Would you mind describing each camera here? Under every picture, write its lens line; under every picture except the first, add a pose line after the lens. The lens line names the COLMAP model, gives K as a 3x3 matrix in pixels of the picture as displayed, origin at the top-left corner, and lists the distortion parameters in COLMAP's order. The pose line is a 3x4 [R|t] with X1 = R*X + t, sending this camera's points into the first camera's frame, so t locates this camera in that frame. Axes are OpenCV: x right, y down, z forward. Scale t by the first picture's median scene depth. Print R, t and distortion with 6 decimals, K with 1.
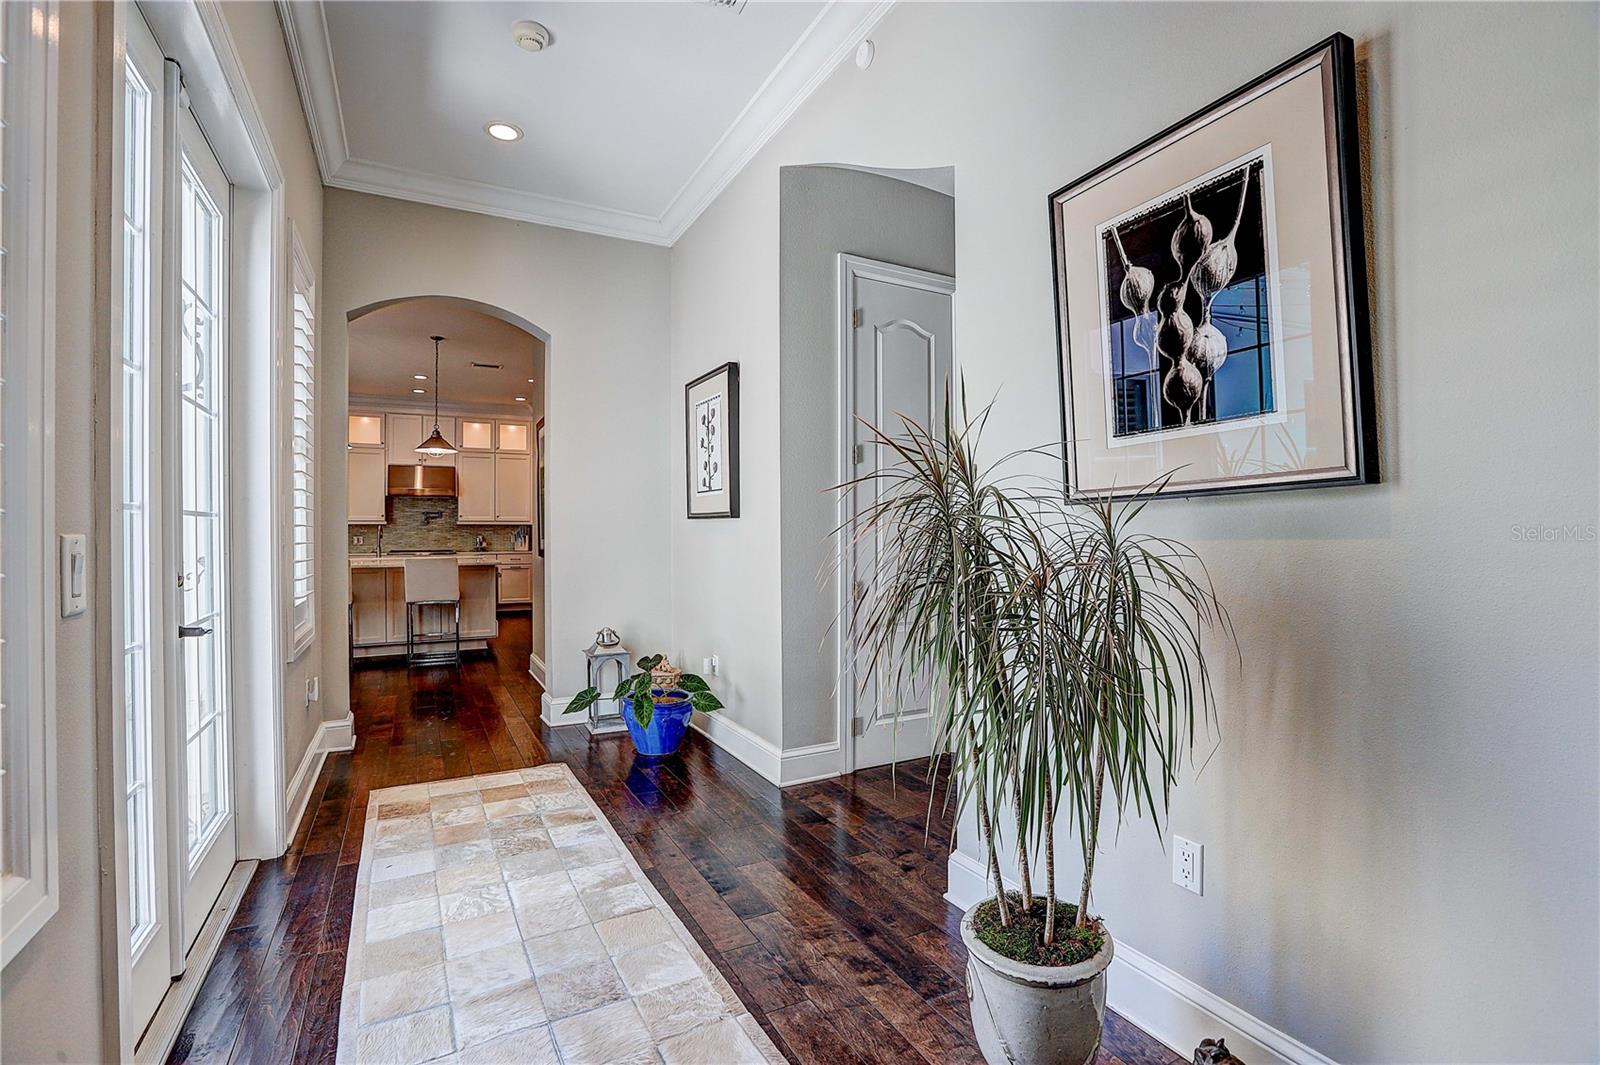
lens RADIAL K [[729.3, 0, 803.5], [0, 729.3, 533.9], [0, 0, 1]] dist [-0.039235, 0.011666]
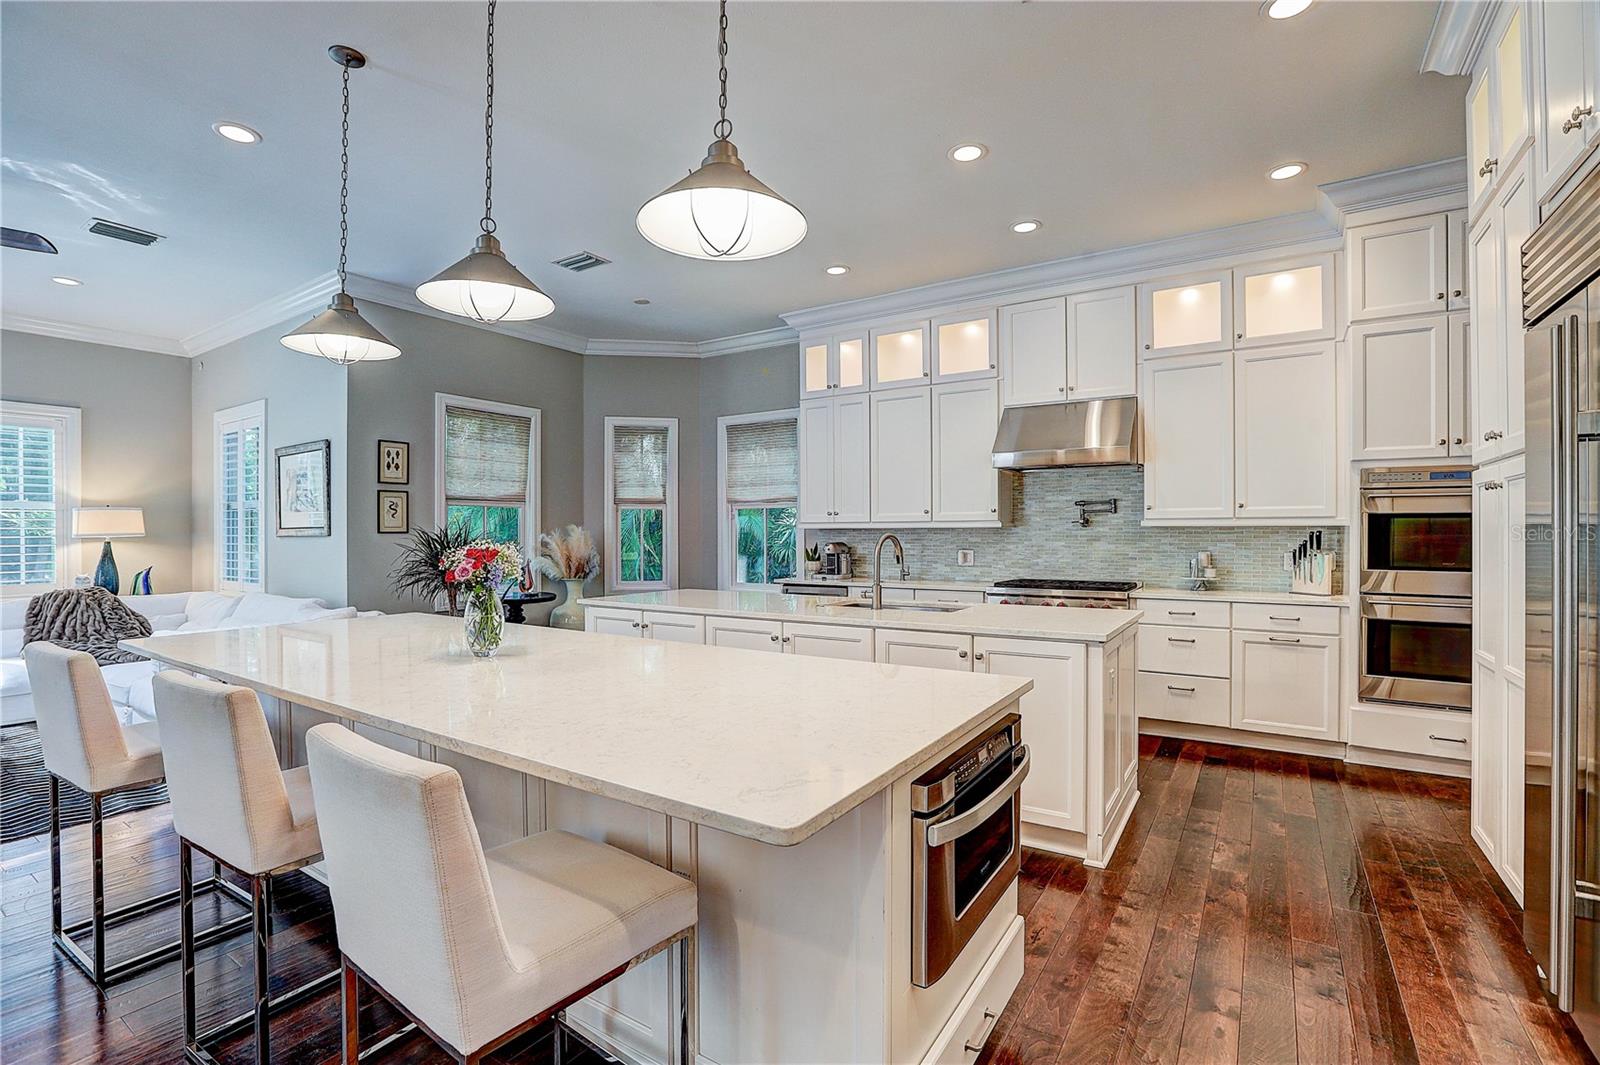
lens RADIAL K [[729.3, 0, 807.8], [0, 729.3, 531.1], [0, 0, 1]] dist [-0.039235, 0.011666]
pose [[0.479450, 0.005698, -0.877551, -0.193338], [0.000429, 0.999977, 0.006727, -0.013654], [0.877569, -0.003602, 0.479436, 0.618901]]
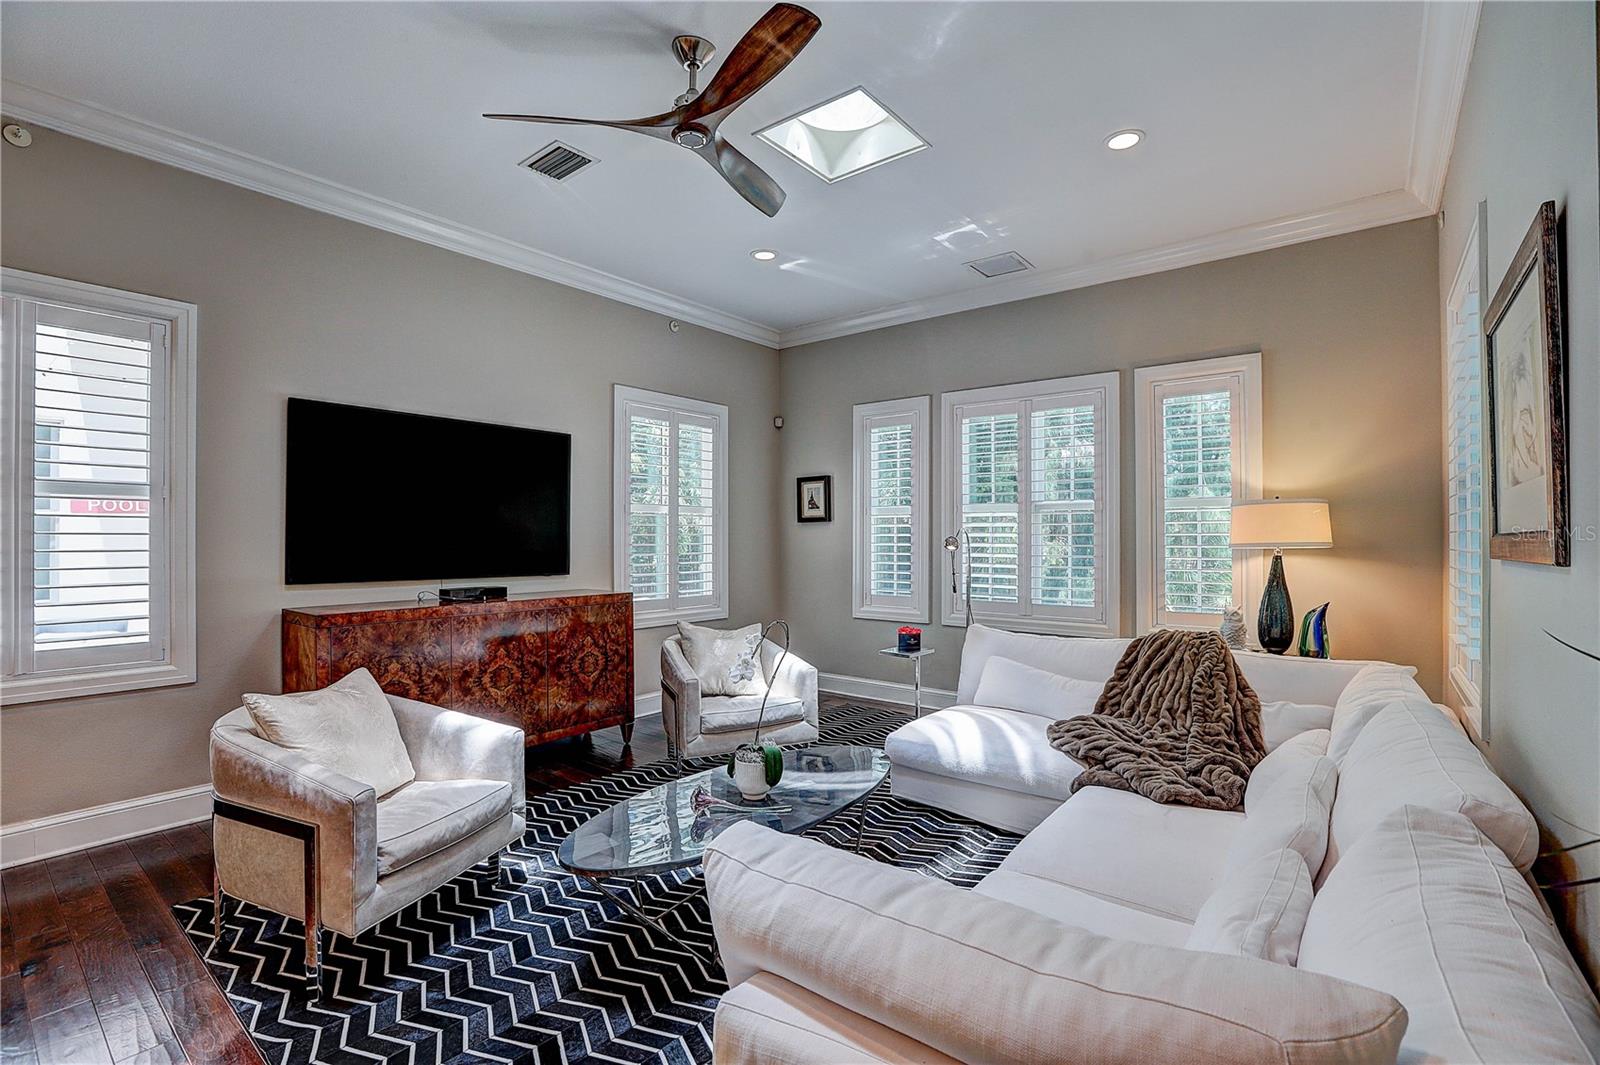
lens RADIAL K [[729.3, 0, 793.4], [0, 729.3, 537.6], [0, 0, 1]] dist [-0.039235, 0.011666]
pose [[-0.921016, 0.010764, -0.389376, -0.609768], [0.010006, 0.999942, 0.003976, -0.014783], [0.389397, -0.000234, -0.921070, 0.632216]]
